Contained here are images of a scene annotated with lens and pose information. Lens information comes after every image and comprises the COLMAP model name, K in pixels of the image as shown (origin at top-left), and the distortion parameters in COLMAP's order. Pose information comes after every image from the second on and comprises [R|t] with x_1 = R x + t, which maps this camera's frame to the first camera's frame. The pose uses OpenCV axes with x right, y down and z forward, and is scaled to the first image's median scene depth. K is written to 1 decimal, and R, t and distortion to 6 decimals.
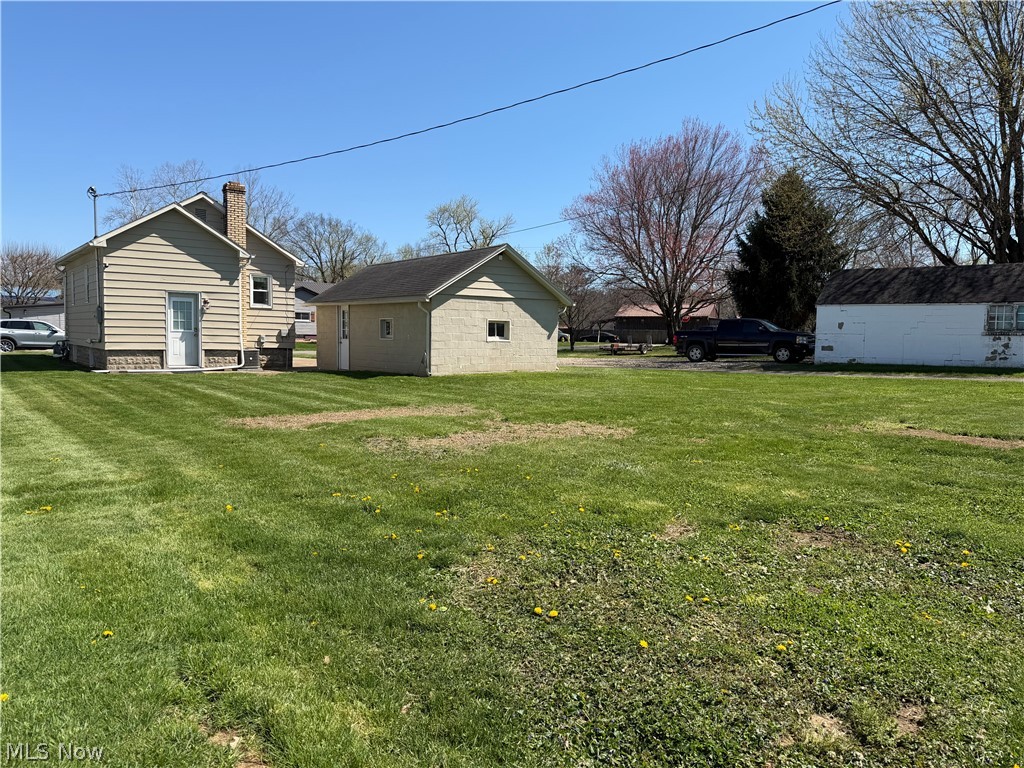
lens RADIAL K [[712.4, 0, 517.6], [0, 712.4, 388.1], [0, 0, 1]] dist [0.114337, -0.160977]
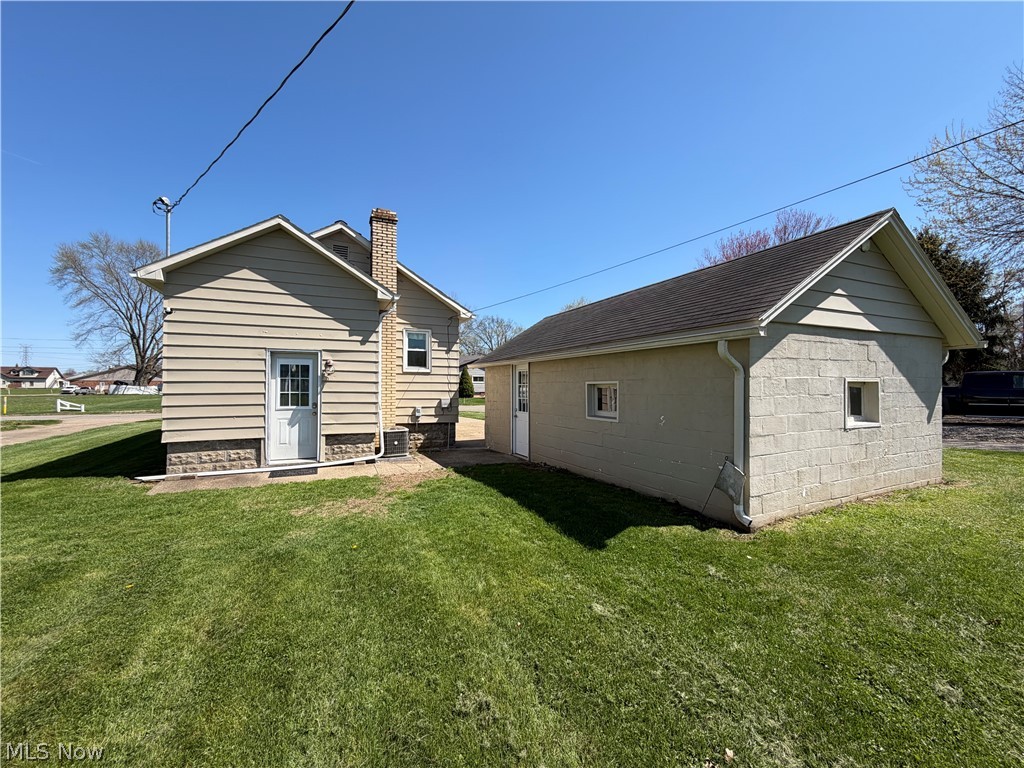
lens RADIAL K [[407.3, 0, 508.9], [0, 407.3, 382.0], [0, 0, 1]] dist [0.000470, -0.000034]
pose [[0.974860, -0.021195, -0.221807, -0.179360], [0.001639, 0.996121, -0.087981, -0.068261], [0.222811, 0.085406, 0.971113, 0.661941]]
